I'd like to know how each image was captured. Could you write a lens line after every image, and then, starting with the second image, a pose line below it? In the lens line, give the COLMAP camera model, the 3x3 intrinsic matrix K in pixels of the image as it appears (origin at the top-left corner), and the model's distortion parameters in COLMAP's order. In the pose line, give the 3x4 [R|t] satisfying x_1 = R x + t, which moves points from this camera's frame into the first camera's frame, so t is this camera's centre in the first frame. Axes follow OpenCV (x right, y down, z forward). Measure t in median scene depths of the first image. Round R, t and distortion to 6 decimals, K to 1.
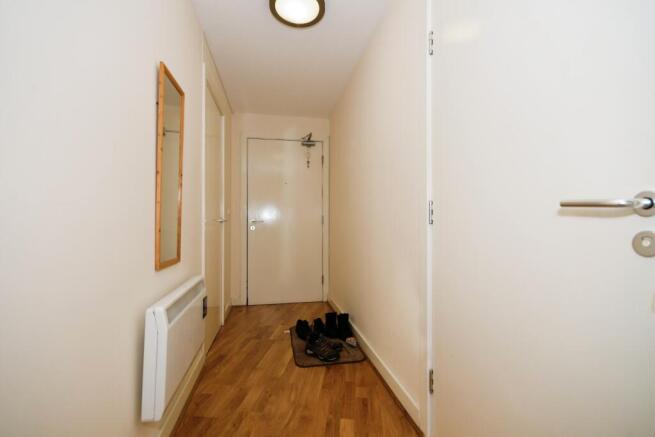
lens RADIAL K [[289.3, 0, 328.2], [0, 289.3, 228.3], [0, 0, 1]] dist [-0.002191, -0.000718]
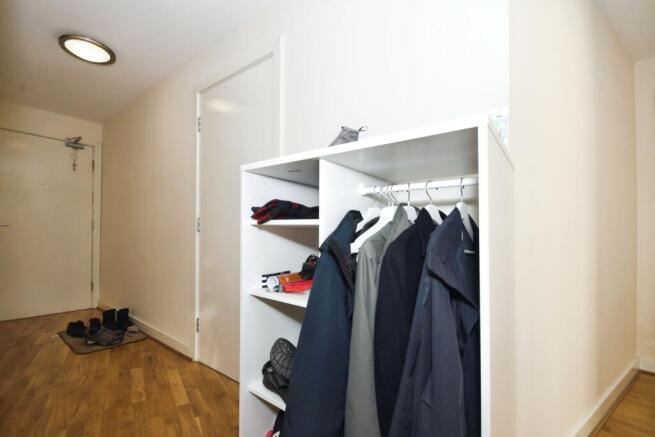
lens RADIAL K [[289.3, 0, 328.2], [0, 289.3, 228.3], [0, 0, 1]] dist [-0.002191, -0.000718]
pose [[0.751163, 0.012870, 0.659992, -0.117166], [0.001108, 0.999784, -0.020758, 0.003167], [-0.660116, 0.016324, 0.750986, -0.477326]]
